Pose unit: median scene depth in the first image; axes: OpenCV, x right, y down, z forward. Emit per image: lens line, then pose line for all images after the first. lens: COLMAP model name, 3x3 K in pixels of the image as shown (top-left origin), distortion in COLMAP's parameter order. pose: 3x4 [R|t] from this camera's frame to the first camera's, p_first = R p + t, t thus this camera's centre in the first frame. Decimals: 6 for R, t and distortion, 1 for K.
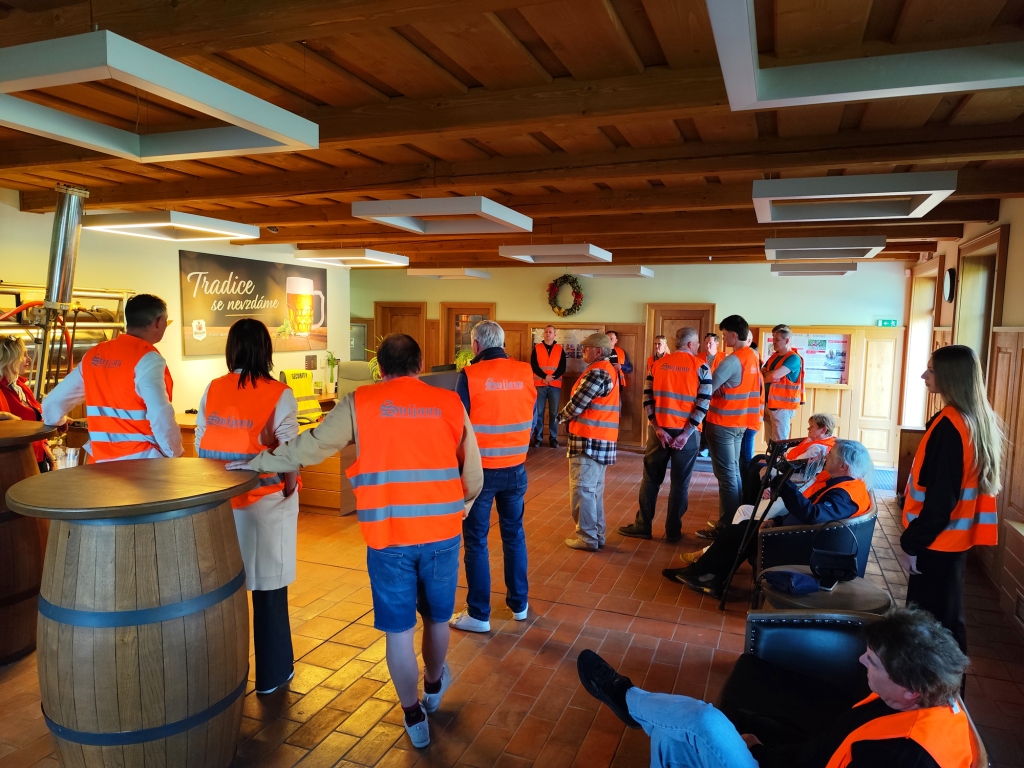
lens RADIAL K [[703.1, 0, 515.9], [0, 703.1, 390.4], [0, 0, 1]] dist [0.040999, -0.044356]
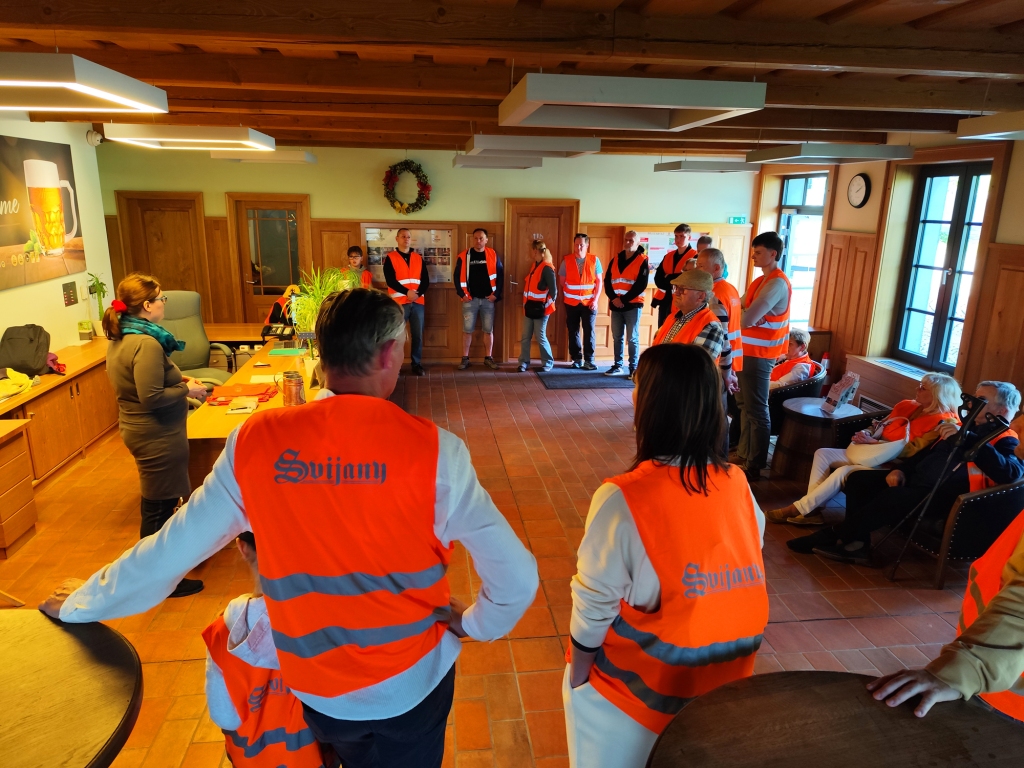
lens RADIAL K [[703.1, 0, 514.8], [0, 703.1, 390.8], [0, 0, 1]] dist [0.040999, -0.044356]
pose [[0.879383, -0.128541, 0.458435, -0.237933], [0.044661, 0.980891, 0.189363, -0.056650], [-0.474015, -0.146048, 0.868320, 0.214806]]
